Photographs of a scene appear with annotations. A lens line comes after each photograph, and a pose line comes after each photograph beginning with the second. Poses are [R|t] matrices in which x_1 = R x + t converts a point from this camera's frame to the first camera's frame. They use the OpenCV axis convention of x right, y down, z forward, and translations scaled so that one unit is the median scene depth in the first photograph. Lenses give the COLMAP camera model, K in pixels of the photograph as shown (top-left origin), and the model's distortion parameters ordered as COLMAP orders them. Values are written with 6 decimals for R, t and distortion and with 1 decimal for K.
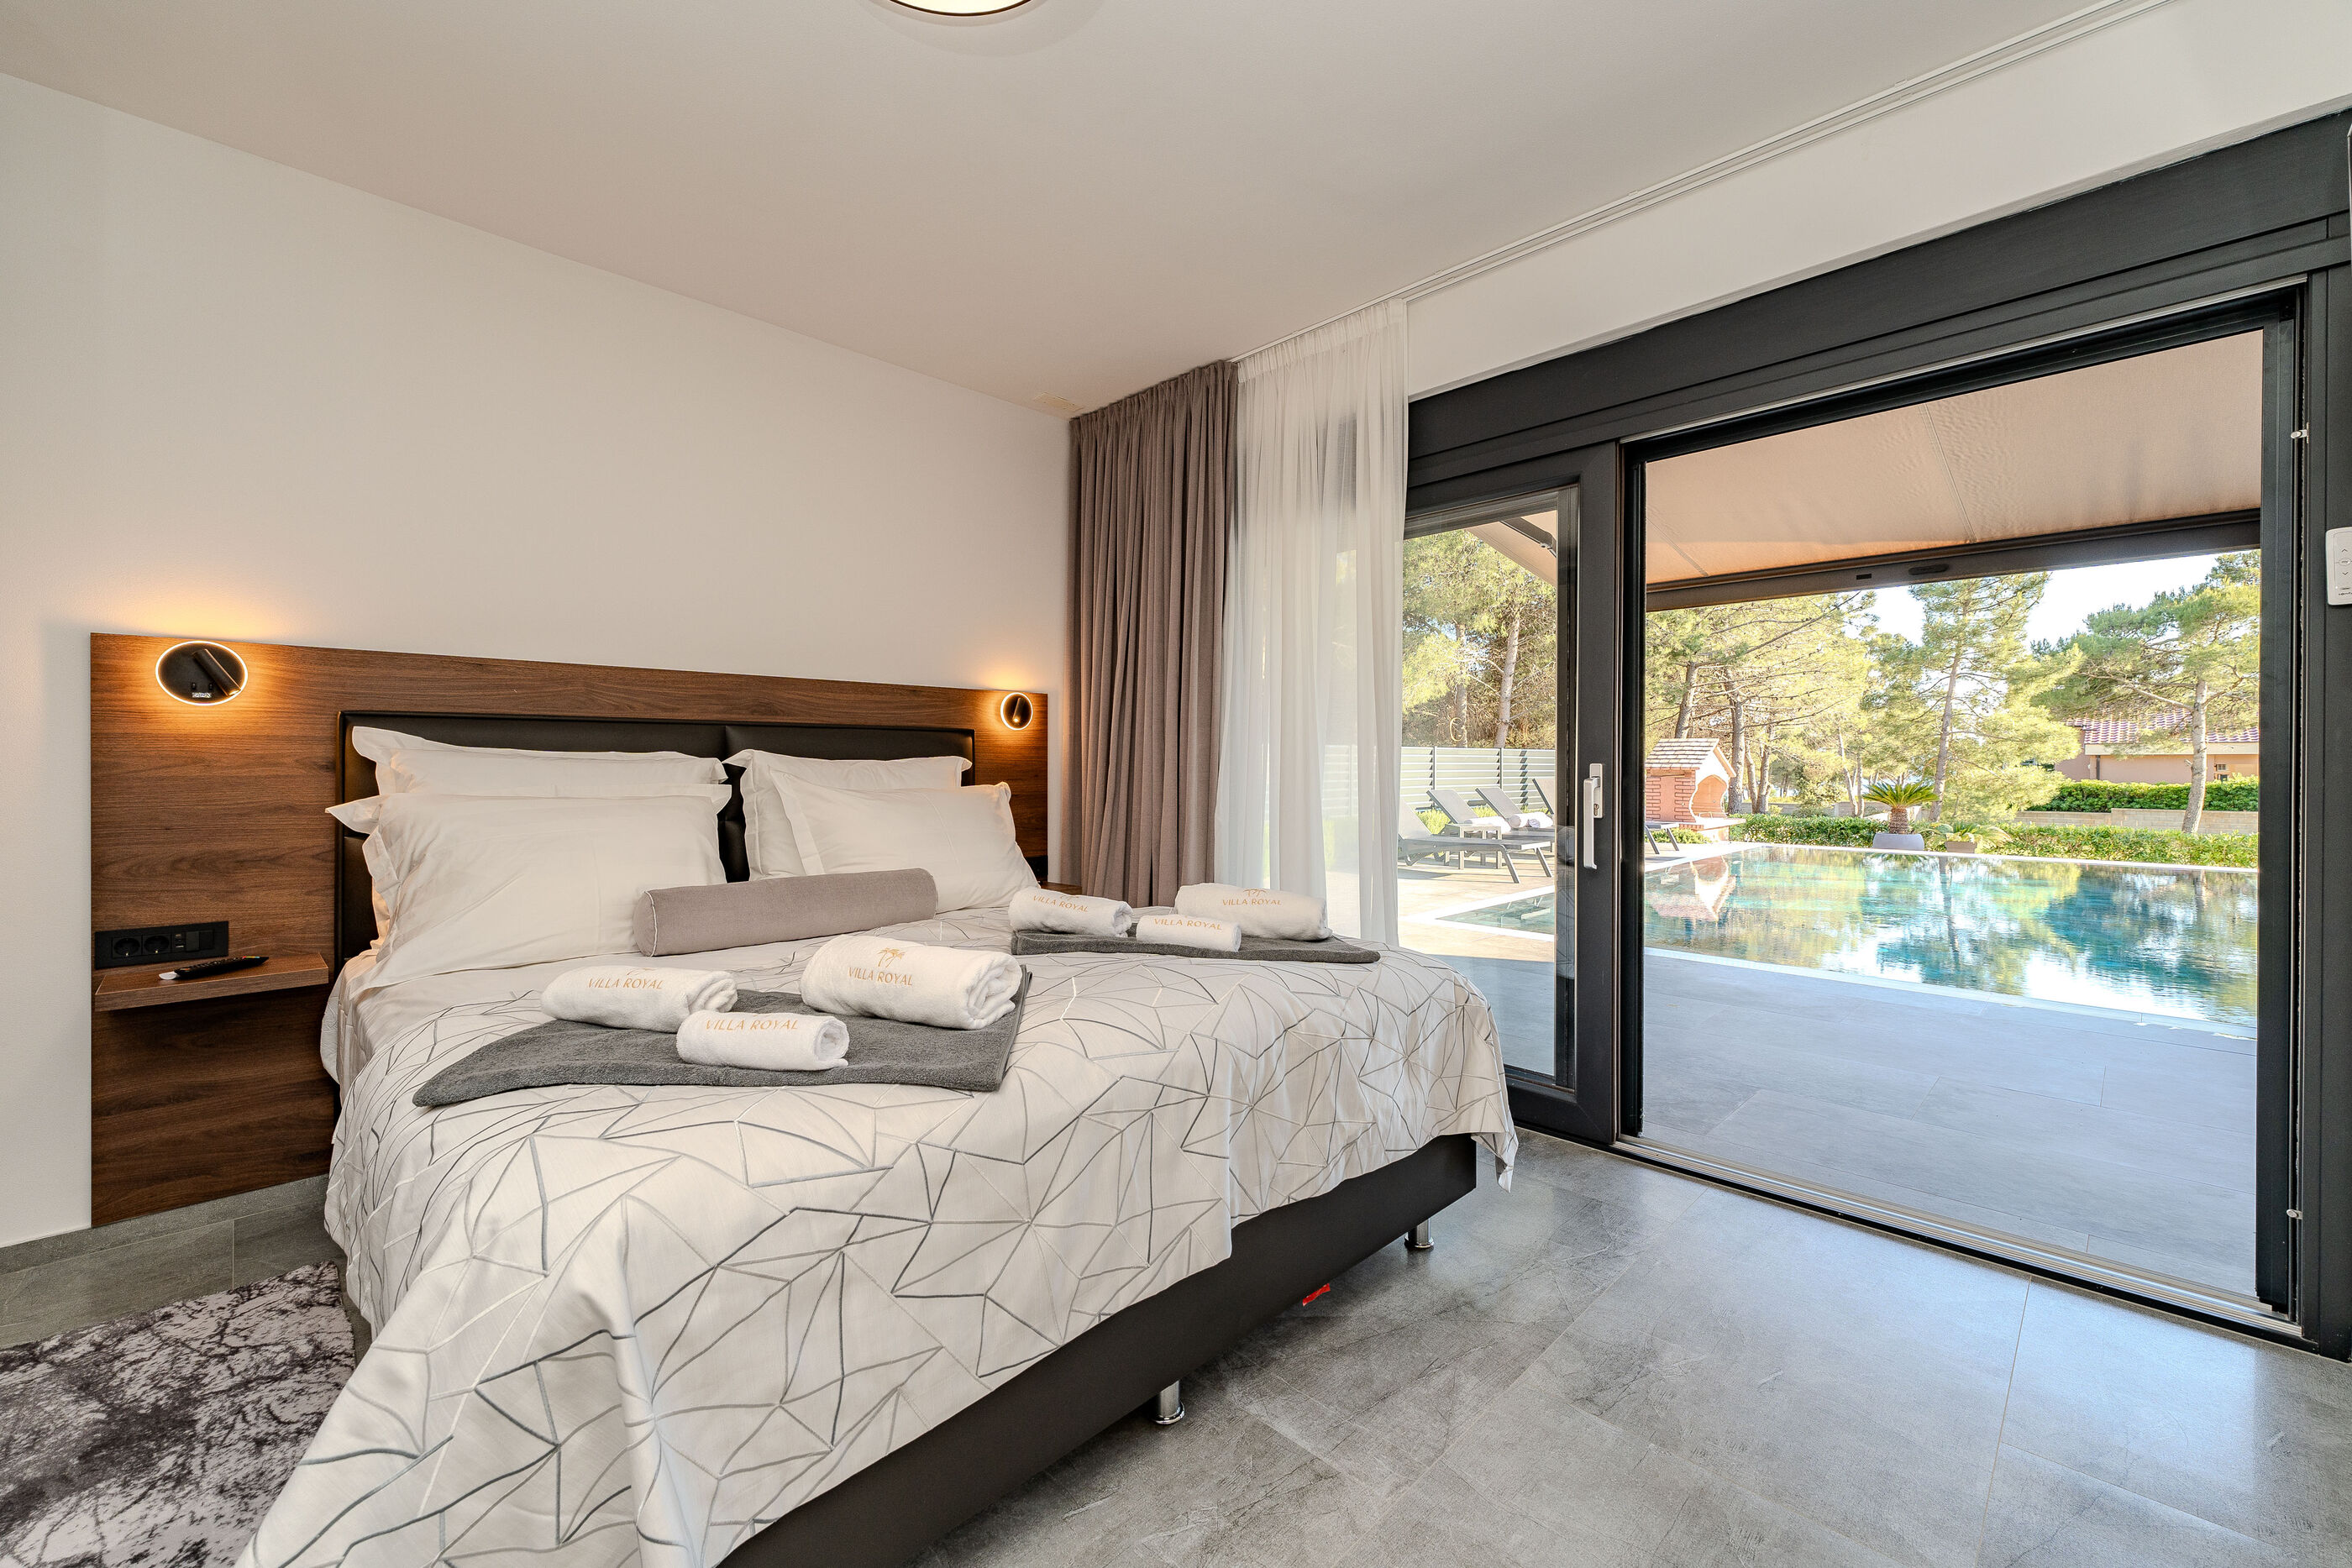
lens RADIAL K [[943.6, 0, 1165.9], [0, 943.6, 764.1], [0, 0, 1]] dist [0.000485, 0.001765]
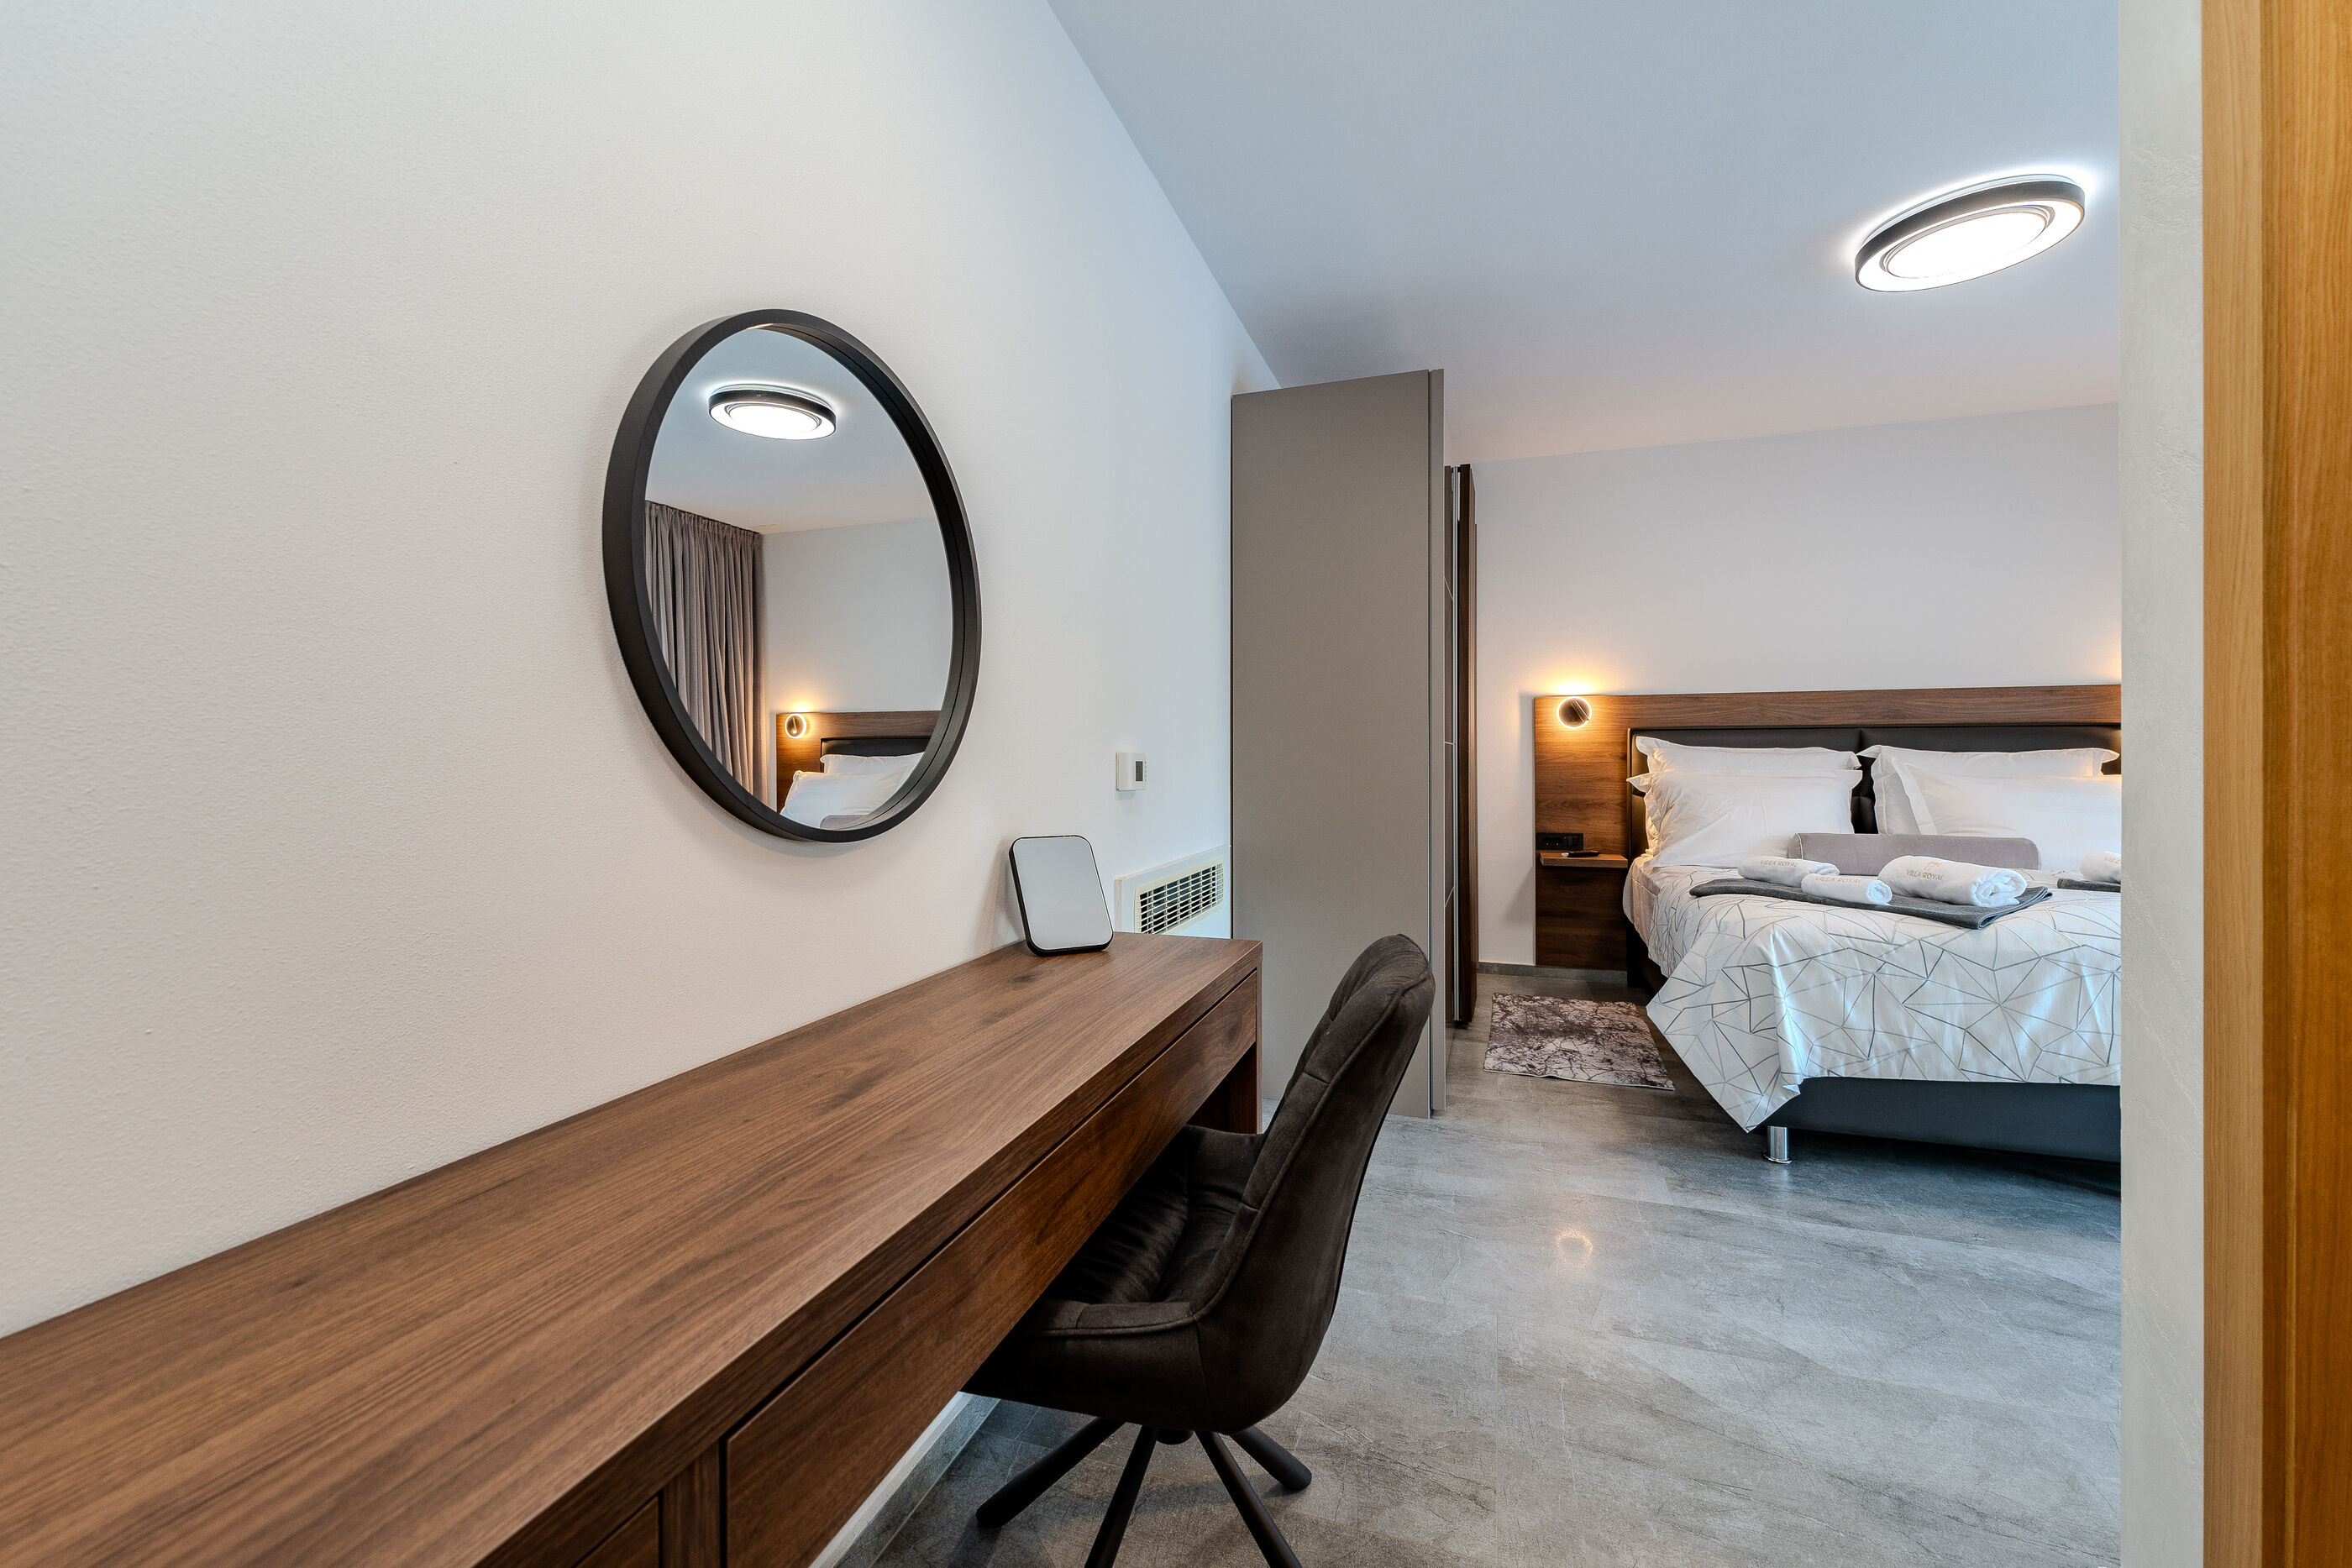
lens RADIAL K [[943.6, 0, 1169.2], [0, 943.6, 764.8], [0, 0, 1]] dist [0.000485, 0.001765]
pose [[0.444764, 0.008761, -0.895605, 0.417051], [0.001895, 0.999941, 0.010722, -0.004489], [0.895646, -0.006466, 0.444721, -0.680447]]
